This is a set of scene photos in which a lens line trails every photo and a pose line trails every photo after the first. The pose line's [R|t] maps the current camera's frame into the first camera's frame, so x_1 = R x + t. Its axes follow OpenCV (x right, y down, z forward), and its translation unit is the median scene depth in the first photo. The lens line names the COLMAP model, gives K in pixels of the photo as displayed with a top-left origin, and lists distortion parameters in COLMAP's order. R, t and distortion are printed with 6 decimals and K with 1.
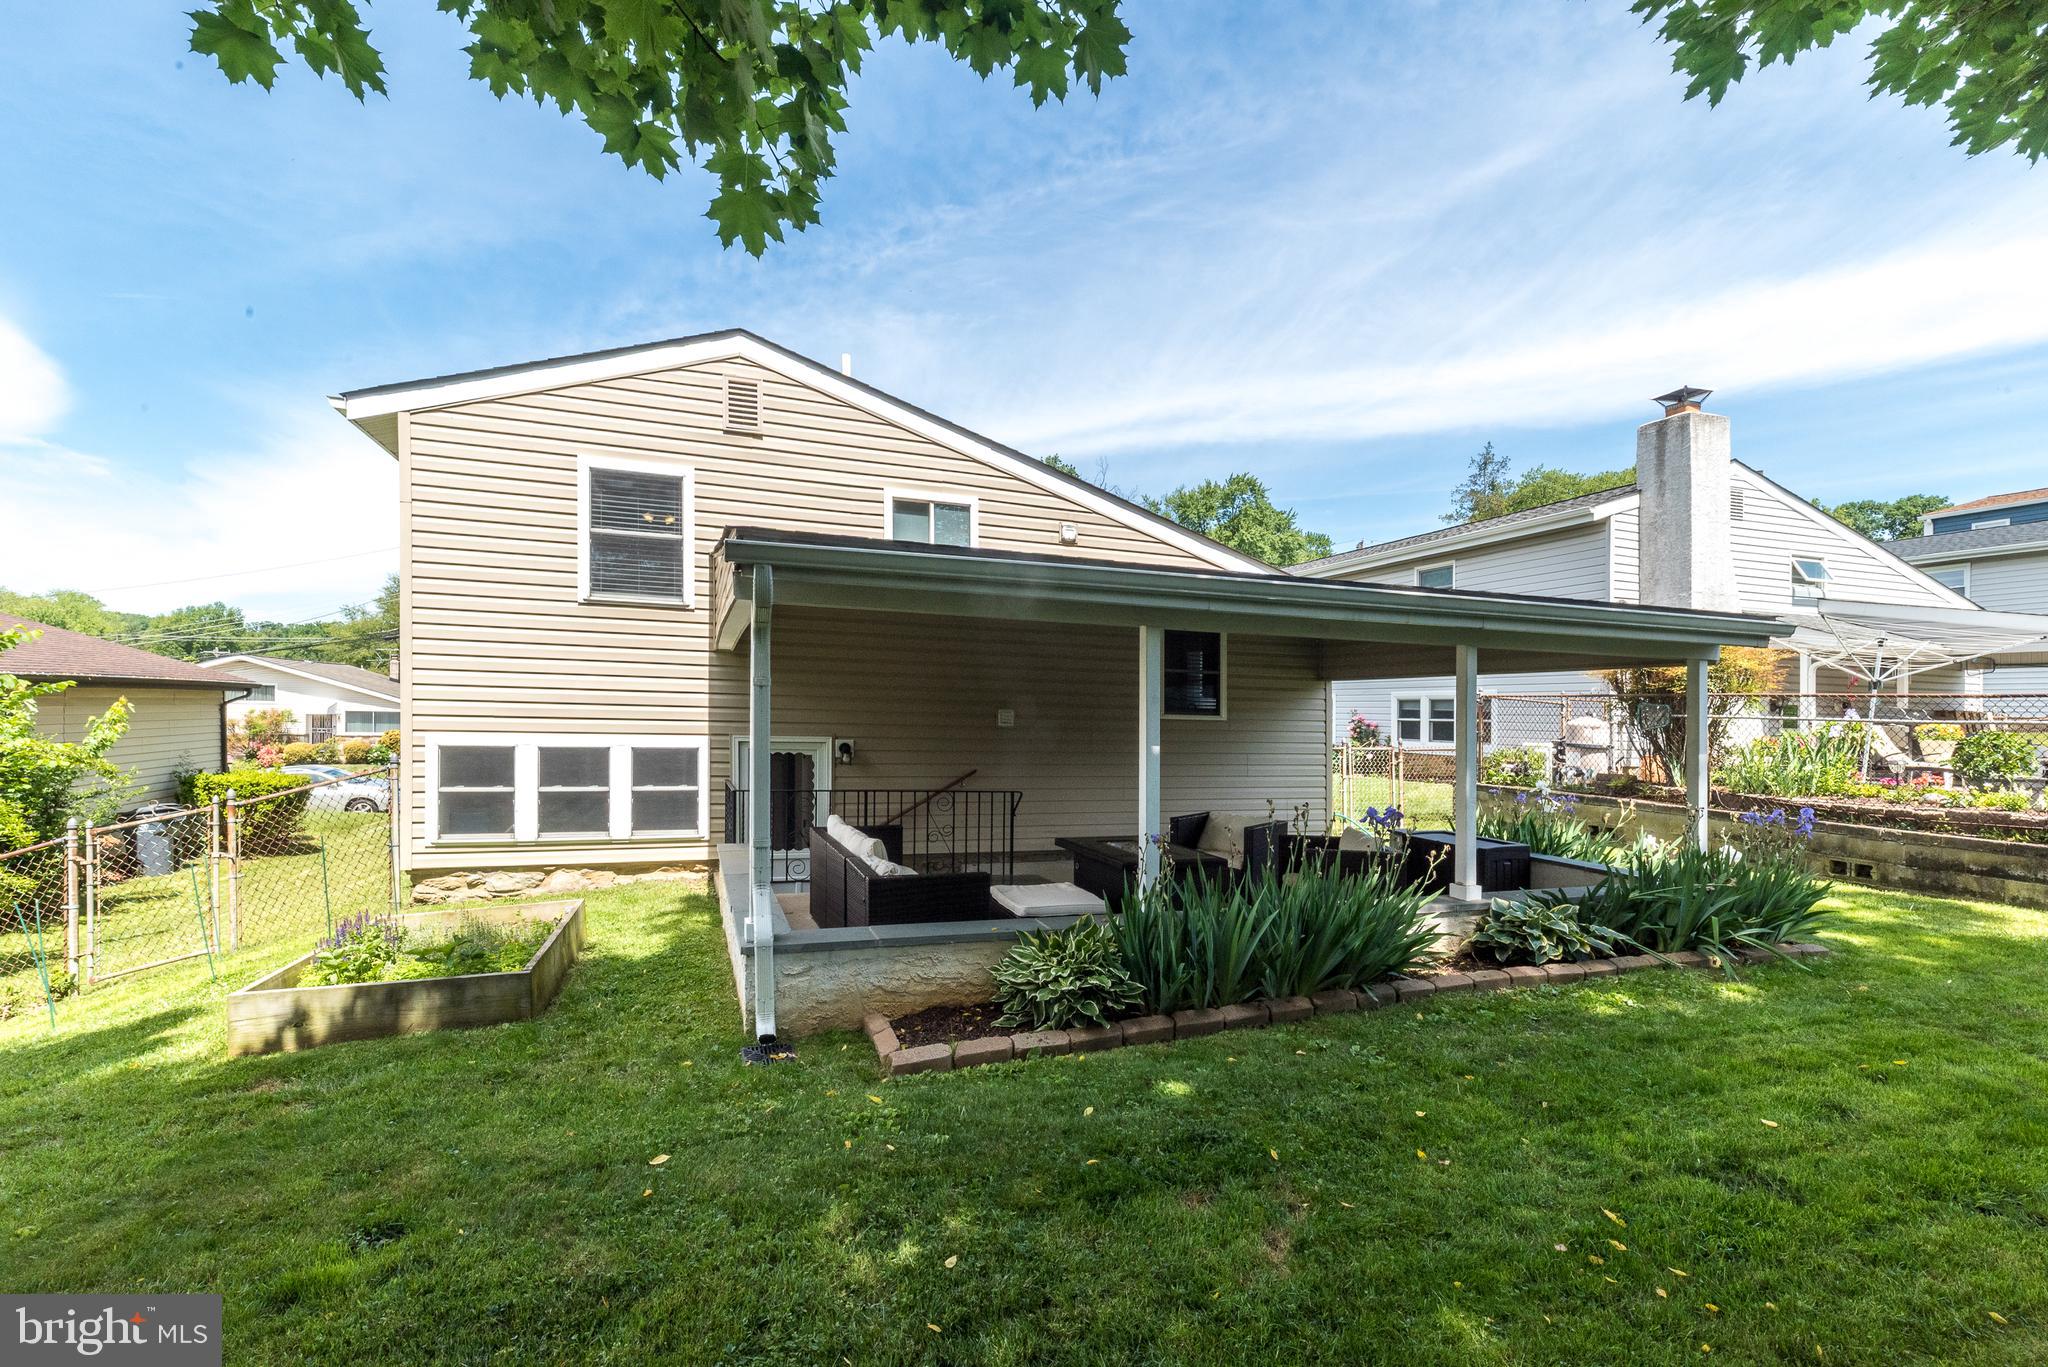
lens RADIAL K [[893.7, 0, 1011.0], [0, 893.7, 712.1], [0, 0, 1]] dist [0.010387, -0.001685]
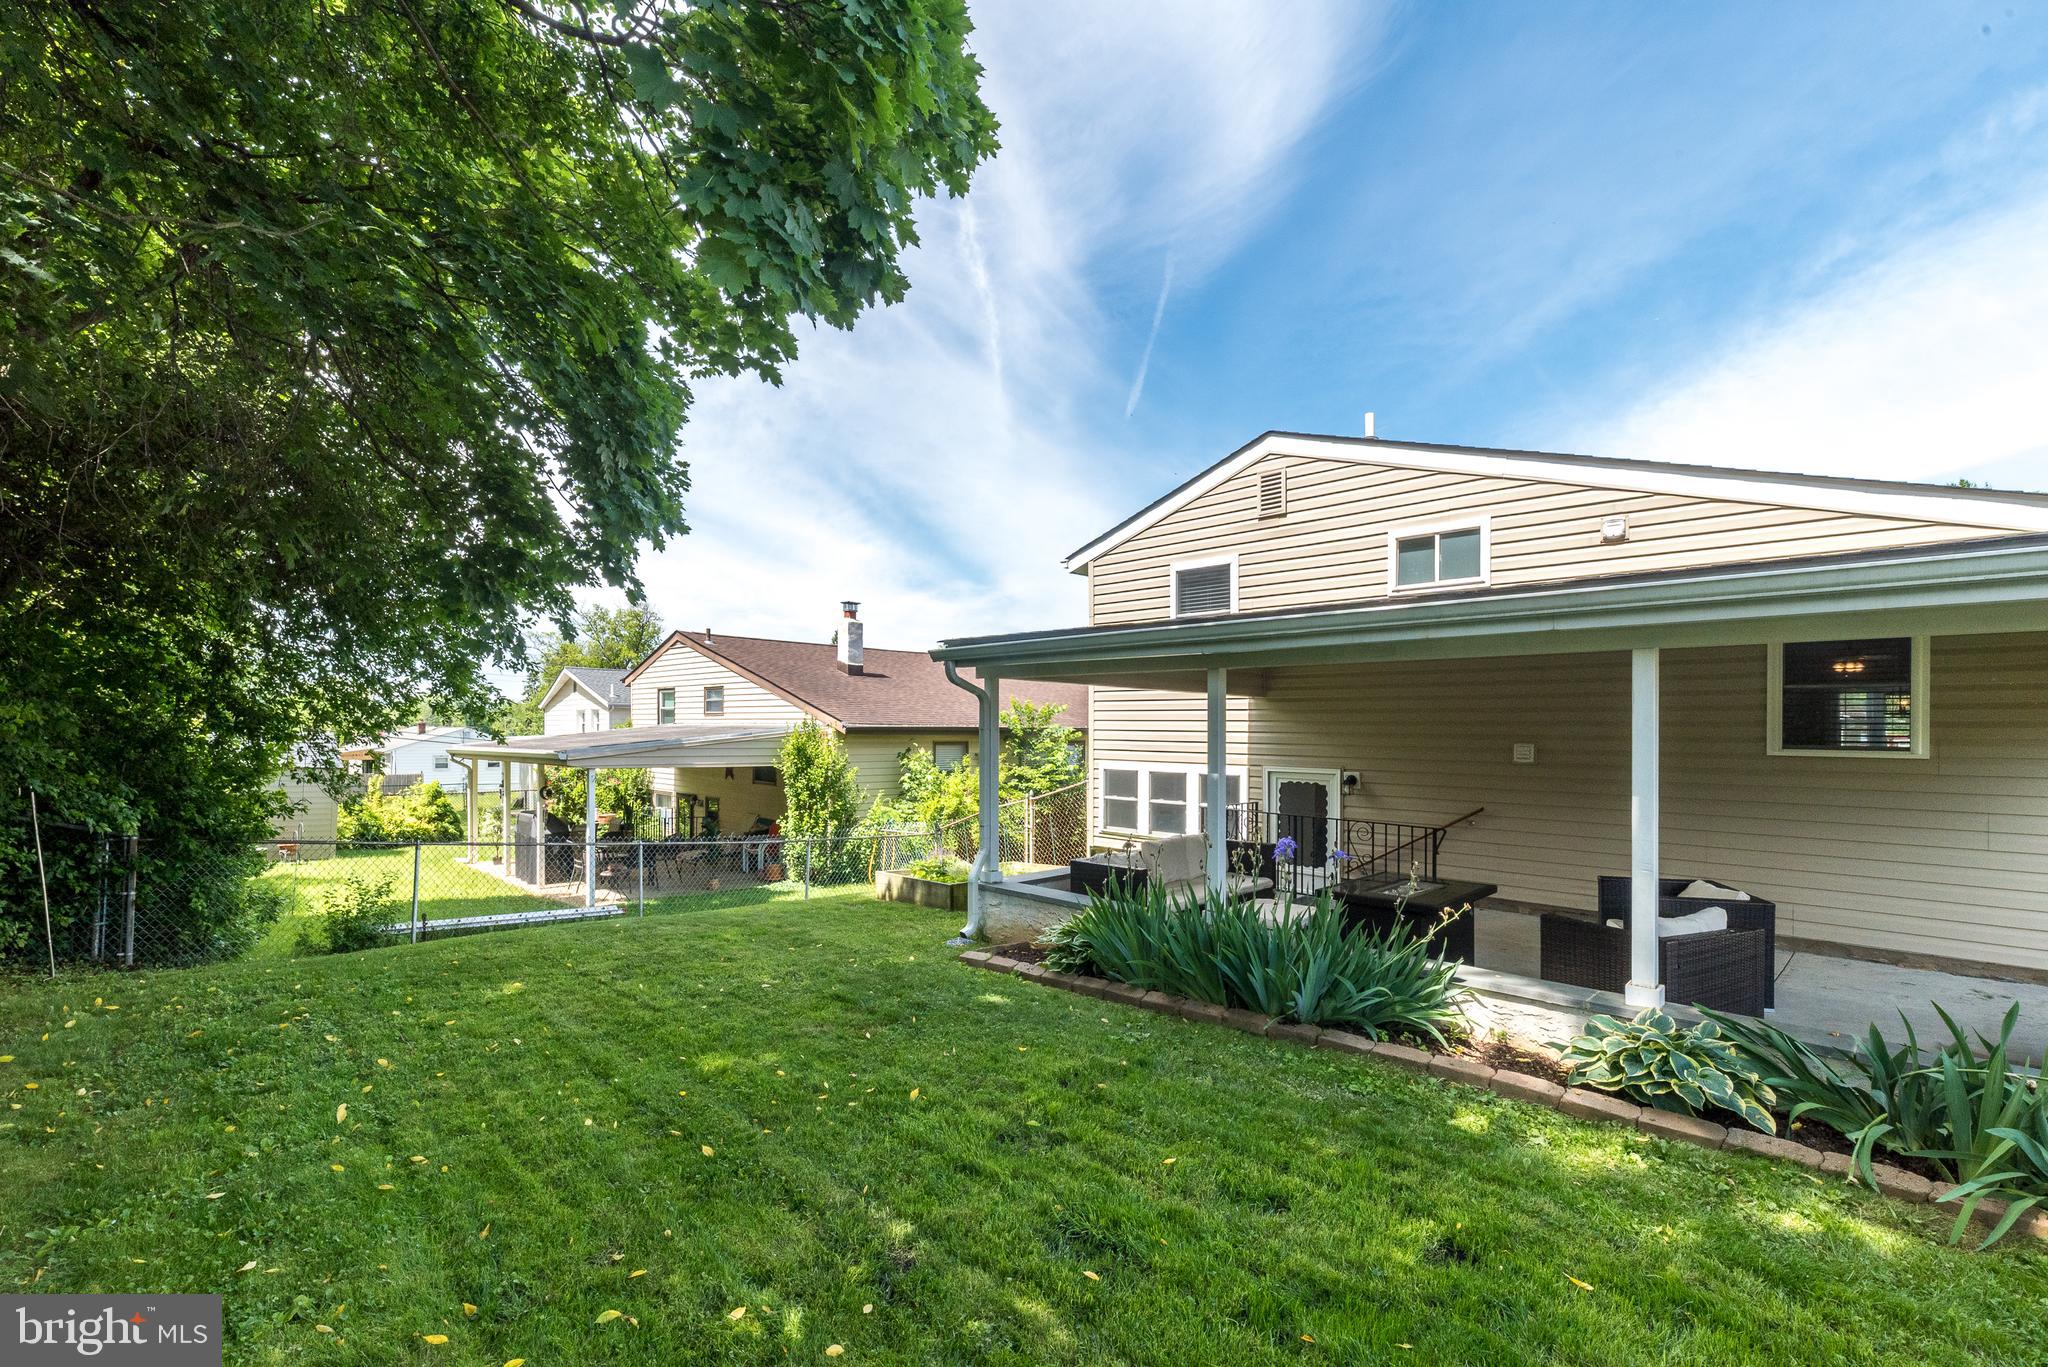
lens RADIAL K [[893.7, 0, 1034.7], [0, 893.7, 752.7], [0, 0, 1]] dist [0.010387, -0.001685]
pose [[0.446596, 0.000778, -0.894735, 0.638661], [-0.004861, 0.999987, -0.001557, 0.010663], [0.894722, 0.005045, 0.446594, 0.177073]]
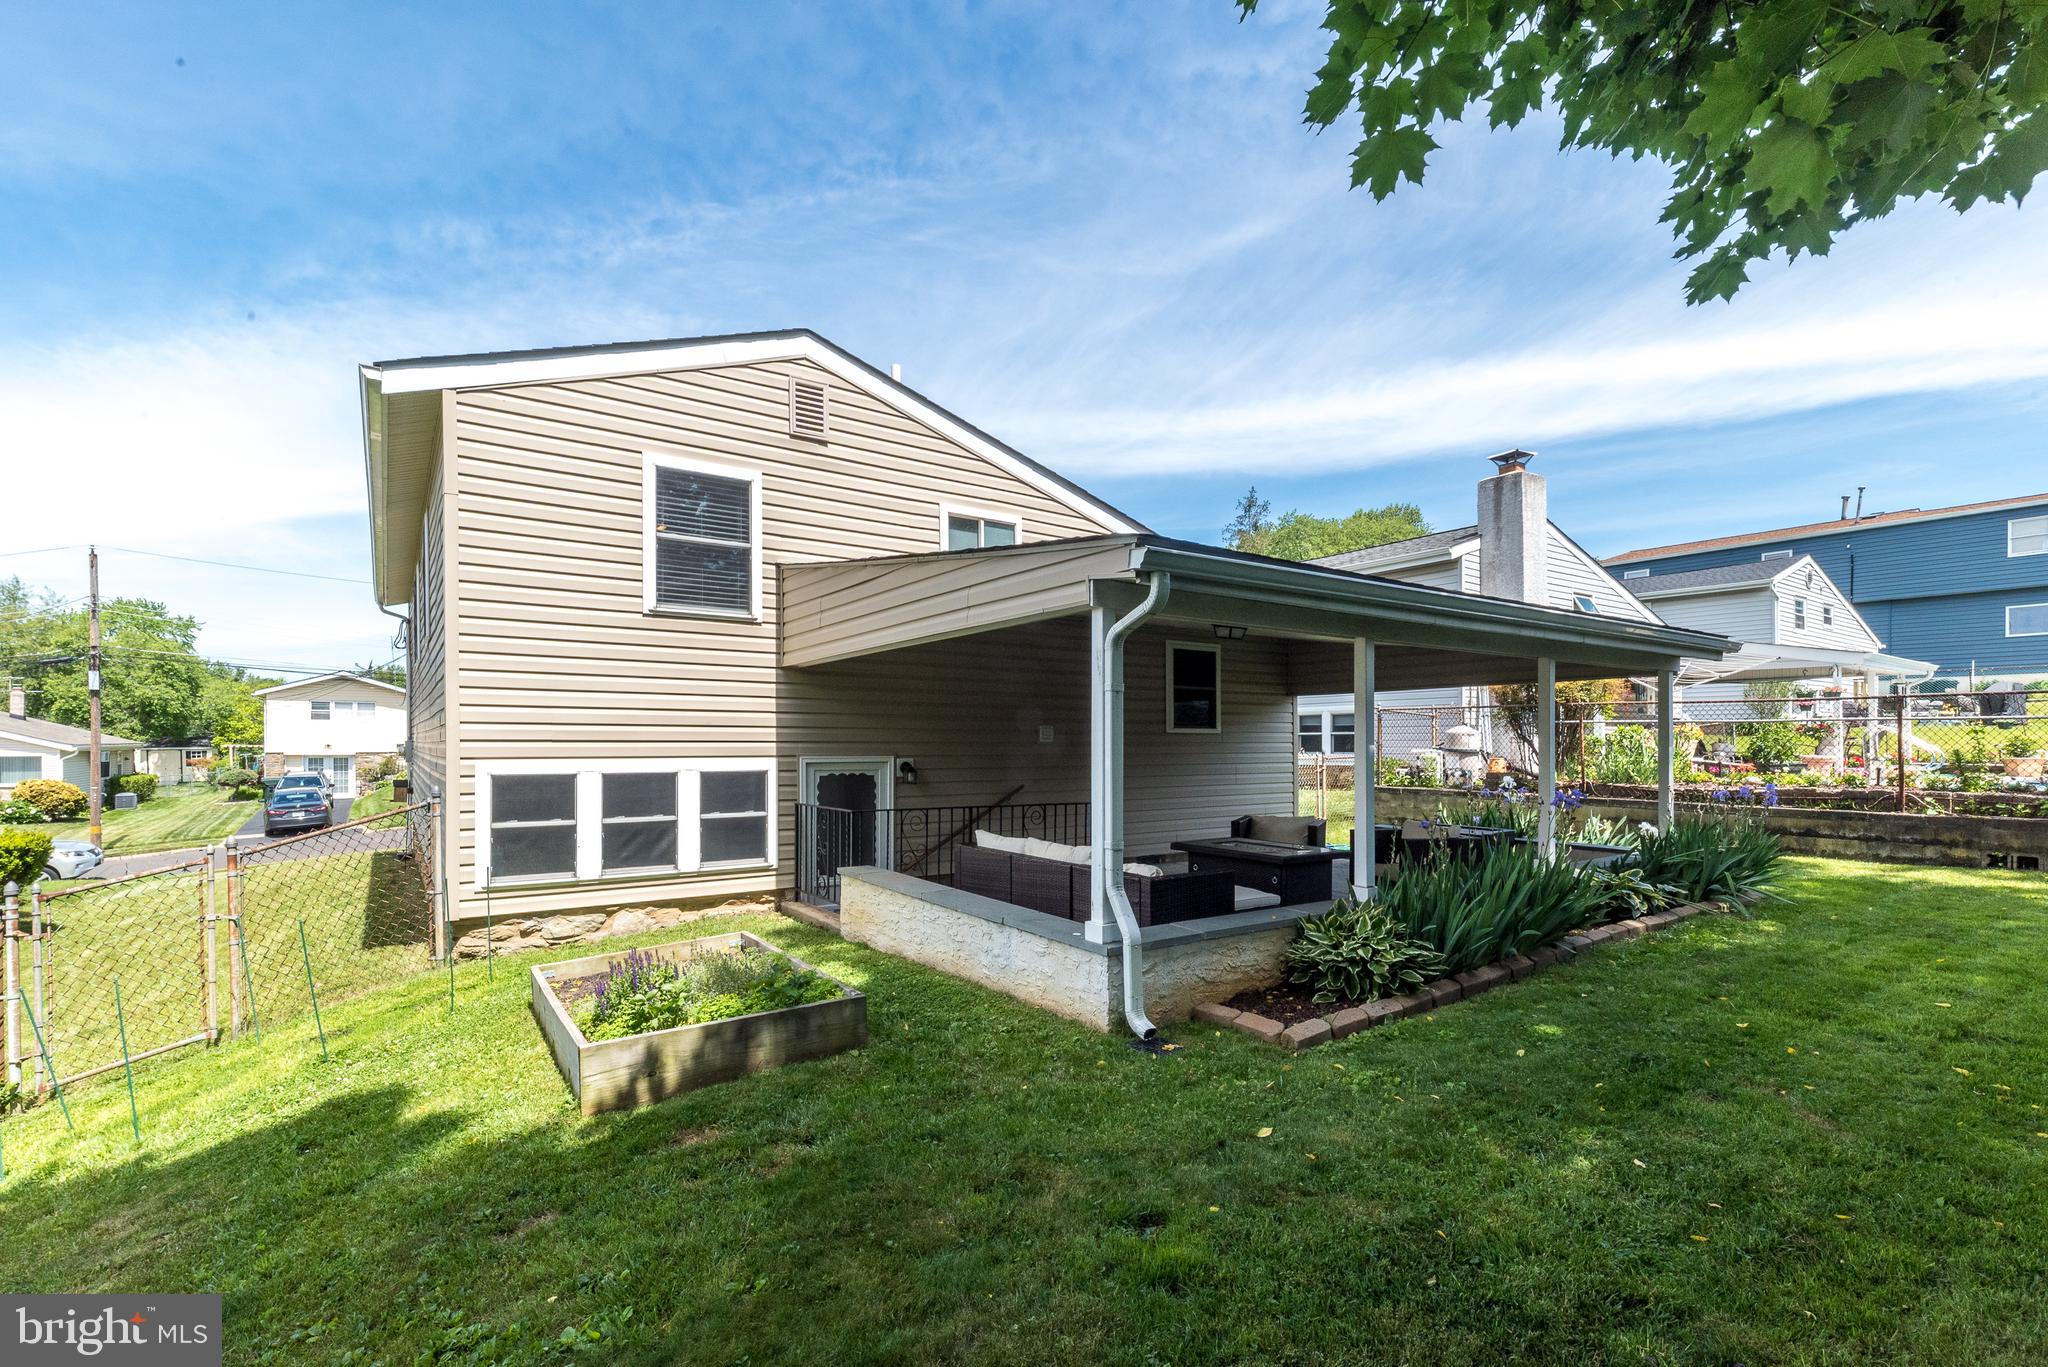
lens RADIAL K [[893.7, 0, 1021.8], [0, 893.7, 752.5], [0, 0, 1]] dist [0.010387, -0.001685]
pose [[0.965329, -0.025536, 0.259784, -0.330074], [0.021457, 0.999598, 0.018523, 0.008596], [-0.260152, -0.012306, 0.965489, 0.020528]]
